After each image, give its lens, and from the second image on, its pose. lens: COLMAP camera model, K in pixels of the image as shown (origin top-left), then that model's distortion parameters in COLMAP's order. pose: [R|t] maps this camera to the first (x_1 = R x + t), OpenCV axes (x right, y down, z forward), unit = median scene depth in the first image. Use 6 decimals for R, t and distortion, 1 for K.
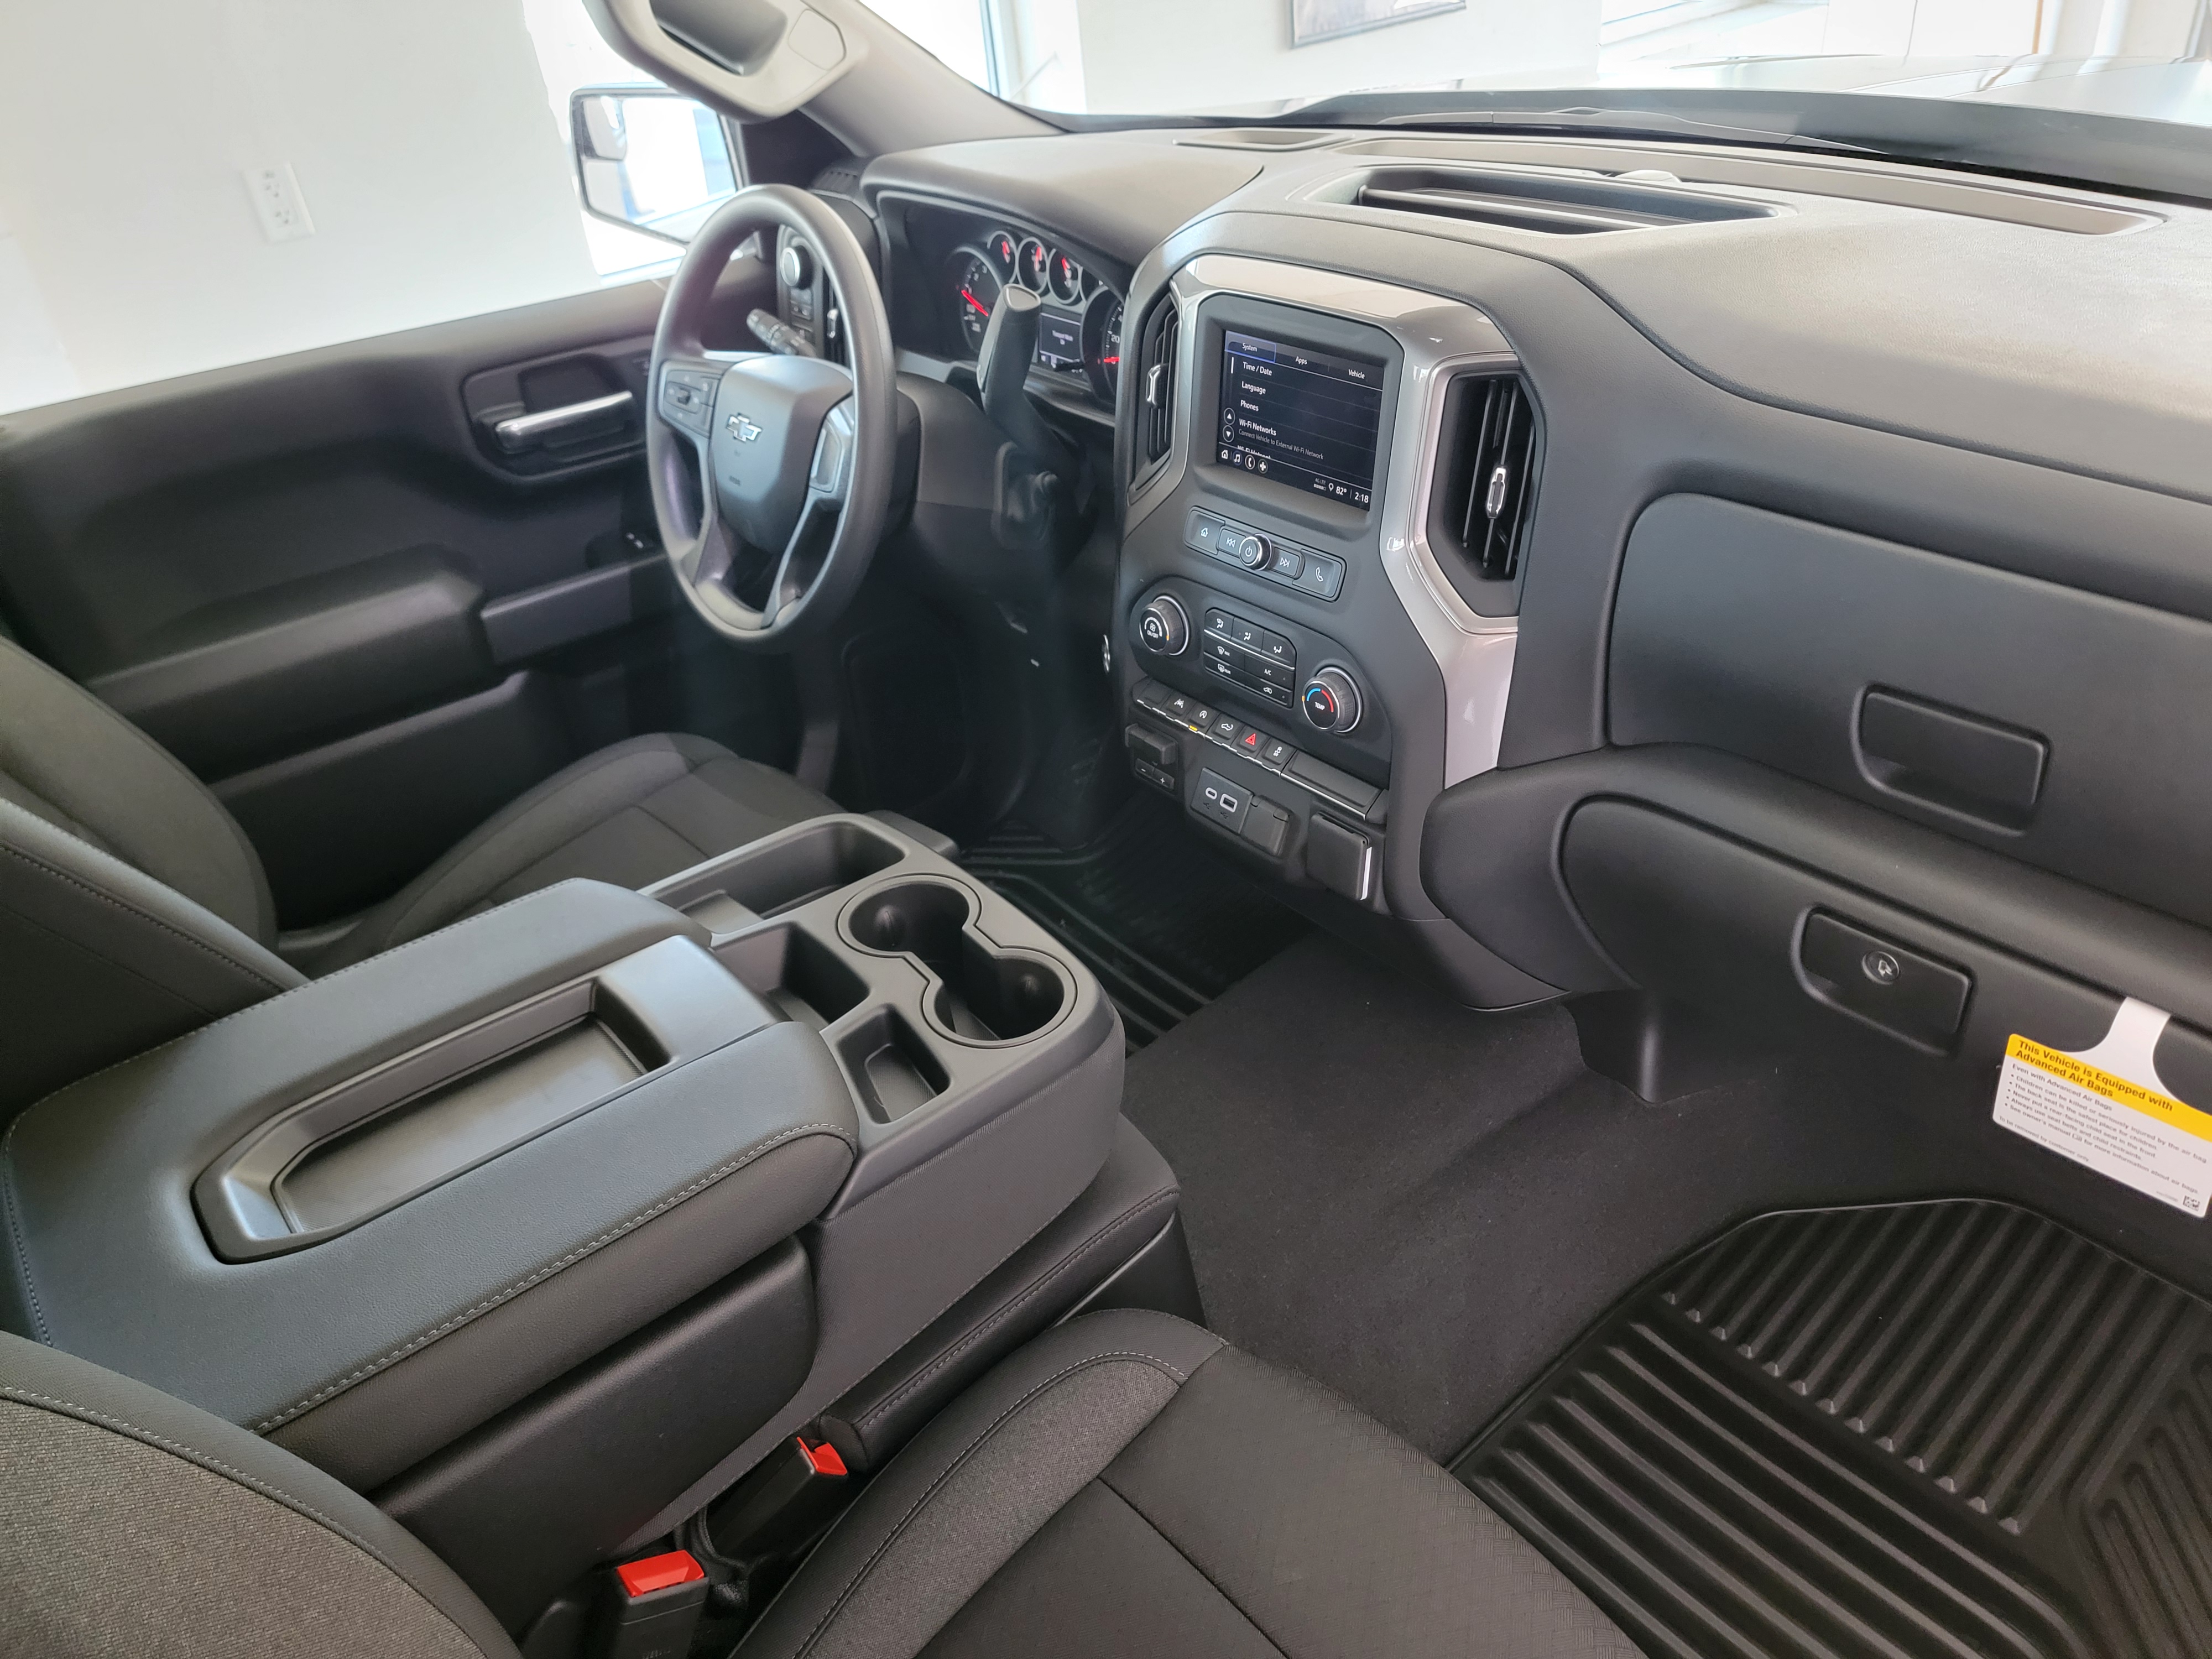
lens RADIAL K [[1545.4, 0, 1123.3], [0, 1545.4, 820.0], [0, 0, 1]] dist [0.074053, -0.068579]
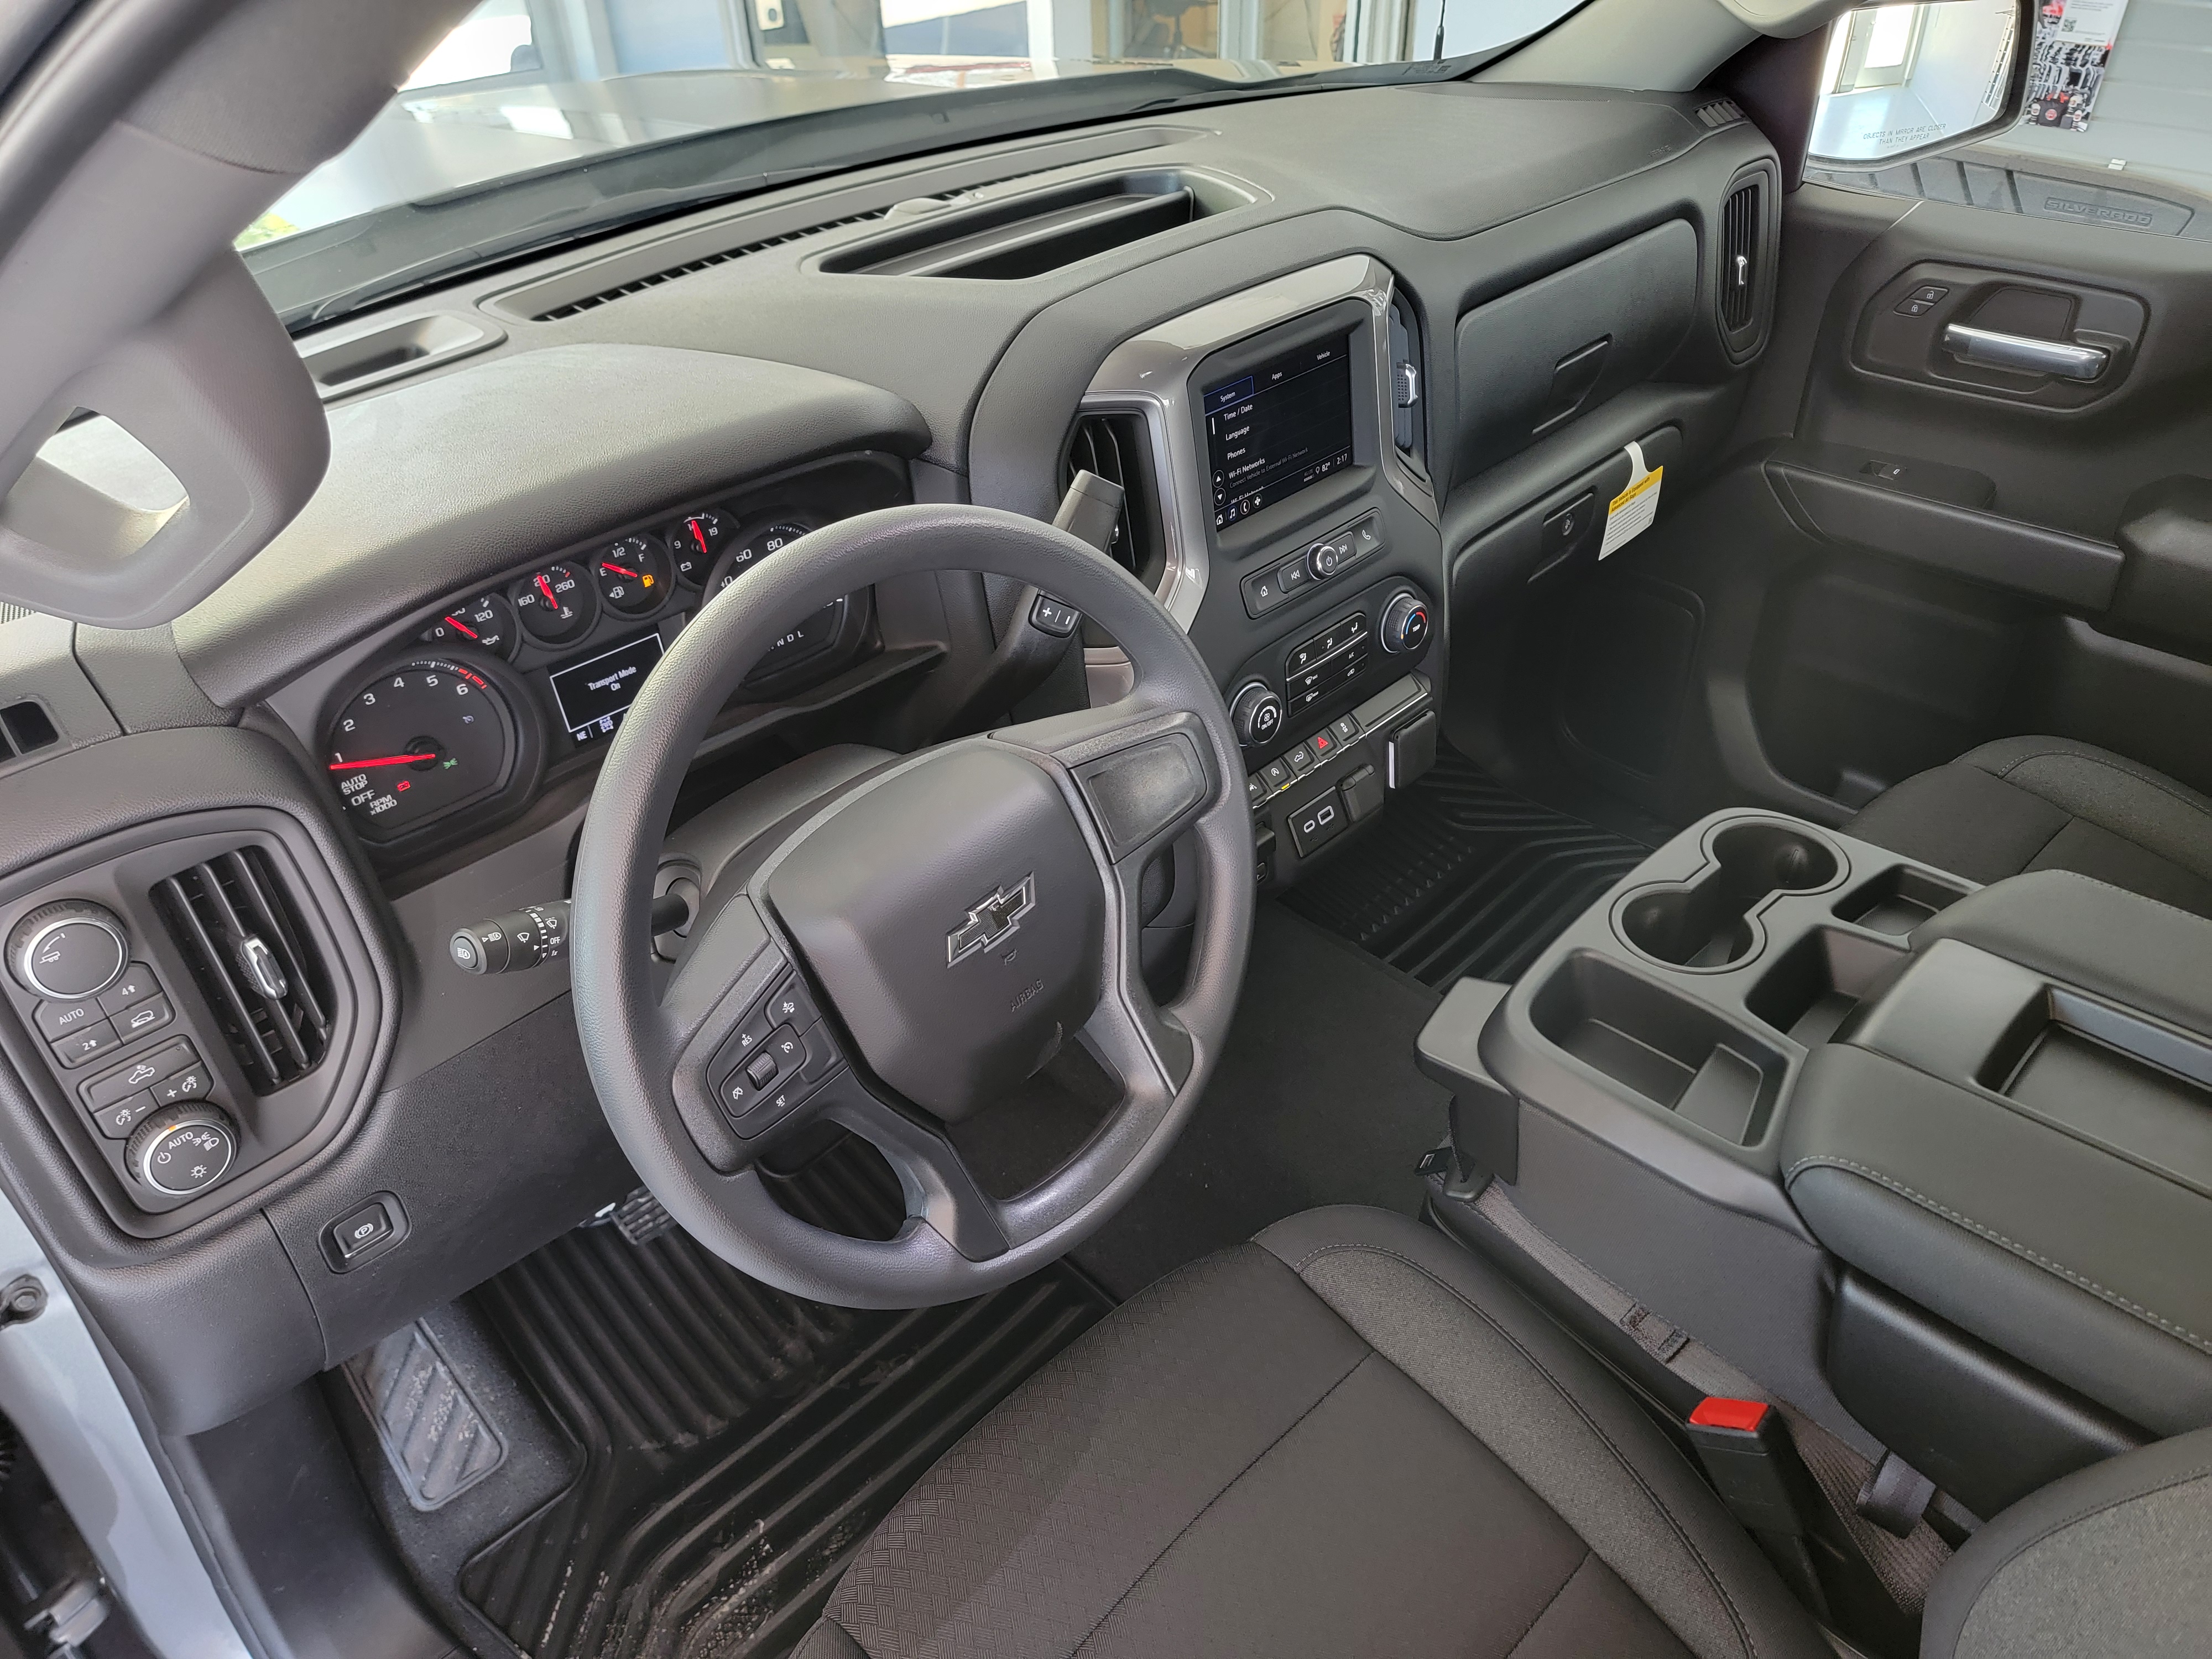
lens RADIAL K [[1545.4, 0, 1127.1], [0, 1545.4, 841.6], [0, 0, 1]] dist [0.074053, -0.068579]
pose [[-0.112618, -0.524156, 0.844143, -0.832373], [0.565030, 0.665040, 0.488326, -0.605597], [-0.817348, 0.531961, 0.221268, 0.961909]]
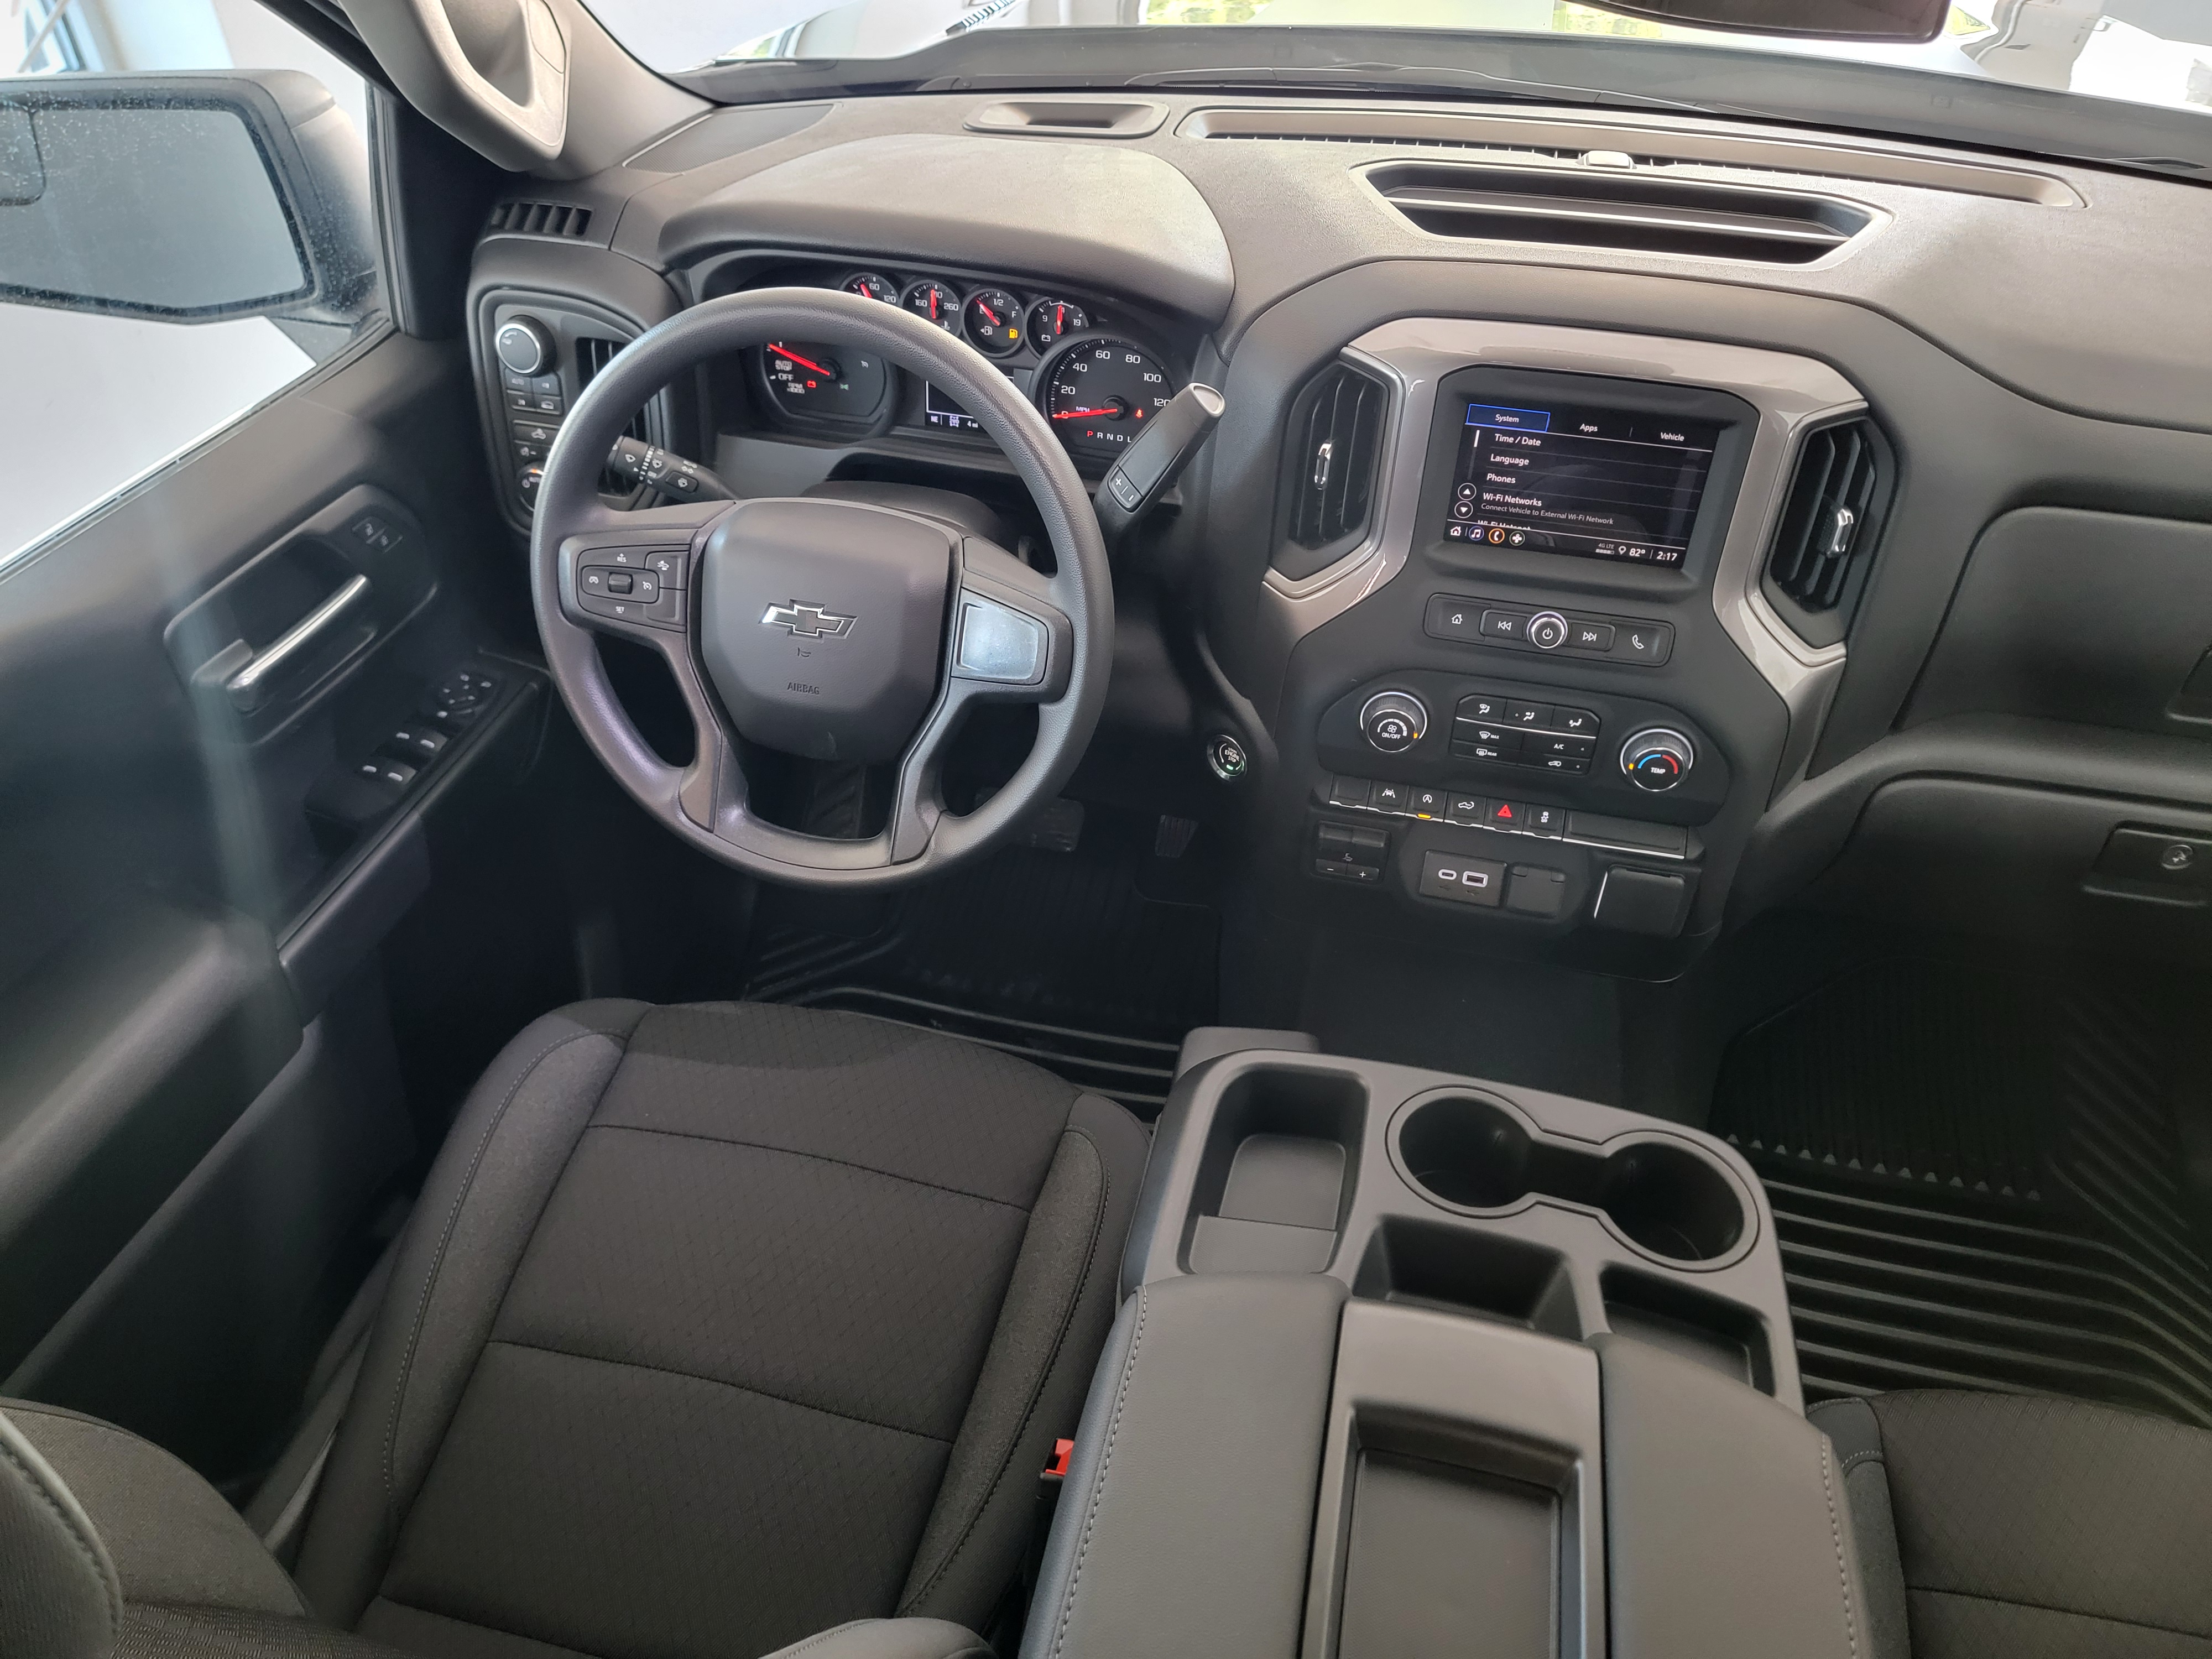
lens RADIAL K [[1545.4, 0, 1114.8], [0, 1545.4, 823.7], [0, 0, 1]] dist [0.074053, -0.068579]
pose [[0.788765, -0.326081, 0.521077, -0.640036], [0.263421, 0.945226, 0.192761, -0.308642], [-0.555391, -0.014781, 0.831458, 0.354725]]
